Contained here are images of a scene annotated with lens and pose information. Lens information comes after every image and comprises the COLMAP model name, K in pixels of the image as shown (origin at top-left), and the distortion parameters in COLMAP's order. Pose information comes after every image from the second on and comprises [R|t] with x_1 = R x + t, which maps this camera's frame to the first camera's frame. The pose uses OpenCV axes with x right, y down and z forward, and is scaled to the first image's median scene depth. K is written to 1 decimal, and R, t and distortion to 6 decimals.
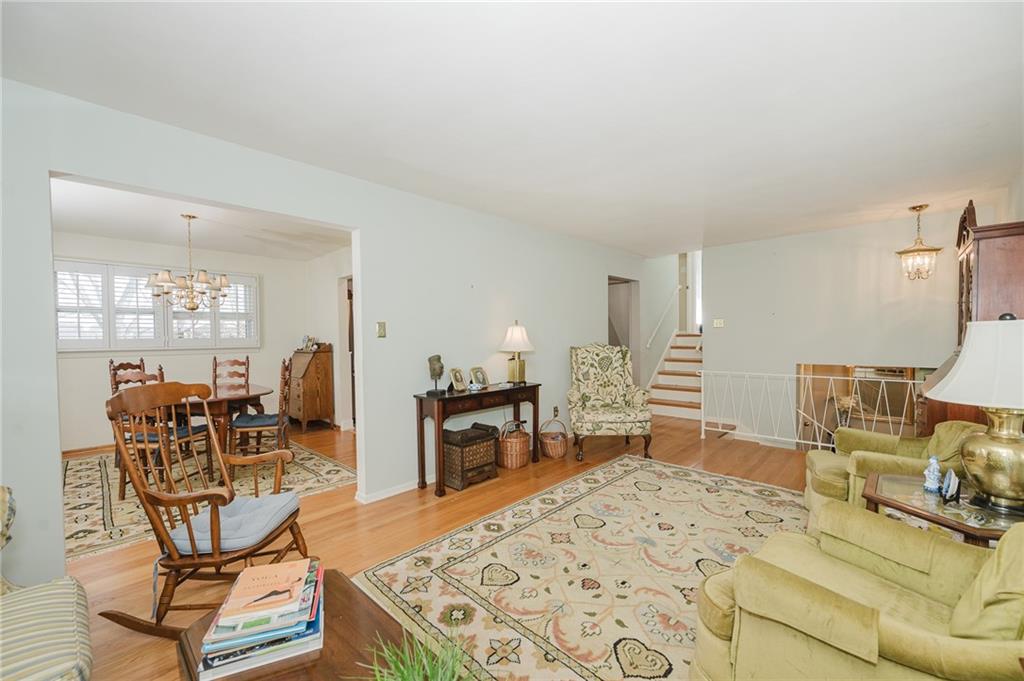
lens RADIAL K [[414.7, 0, 516.4], [0, 414.7, 342.2], [0, 0, 1]] dist [0.001435, -0.000005]
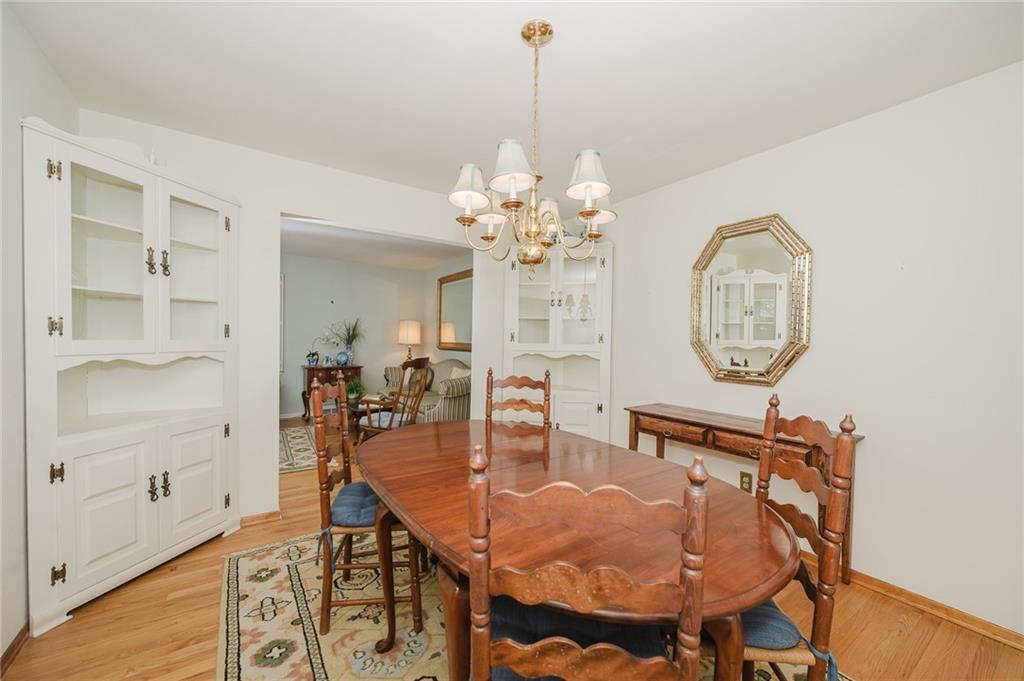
lens RADIAL K [[414.7, 0, 514.0], [0, 414.7, 348.8], [0, 0, 1]] dist [0.001435, -0.000005]
pose [[-0.975997, -0.019264, 0.216932, -1.028320], [-0.012382, 0.999377, 0.033037, -0.017040], [-0.217433, 0.029558, -0.975628, 1.698350]]
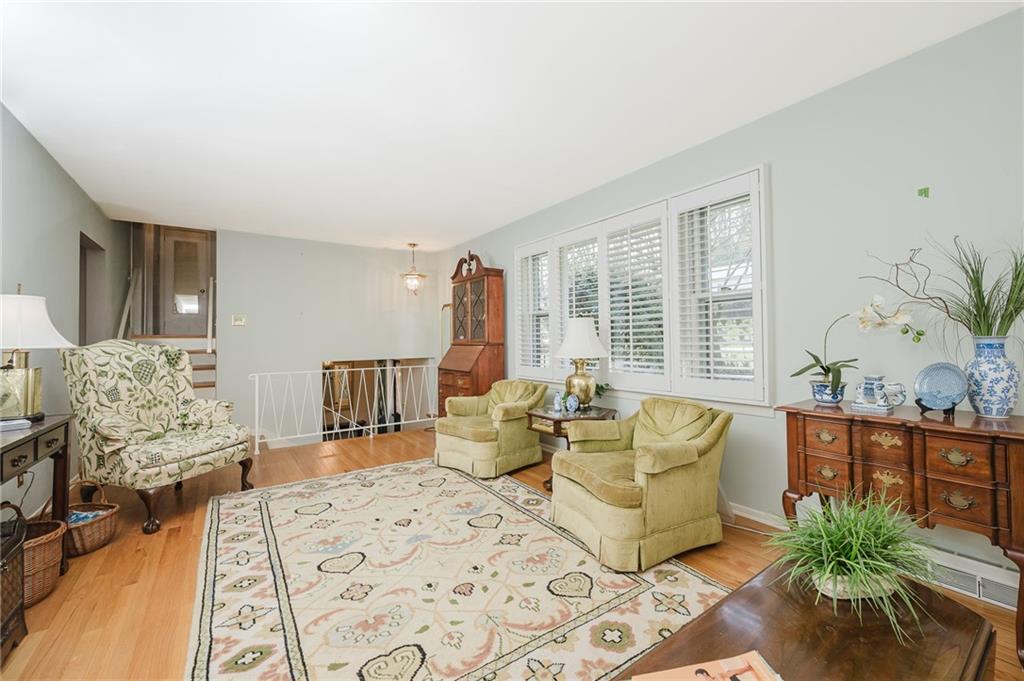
lens RADIAL K [[414.7, 0, 542.0], [0, 414.7, 331.6], [0, 0, 1]] dist [0.001435, -0.000005]
pose [[0.169265, 0.027428, 0.985189, -0.410186], [0.026496, 0.999125, -0.032369, 0.035850], [-0.985214, 0.031583, 0.168390, 0.393976]]
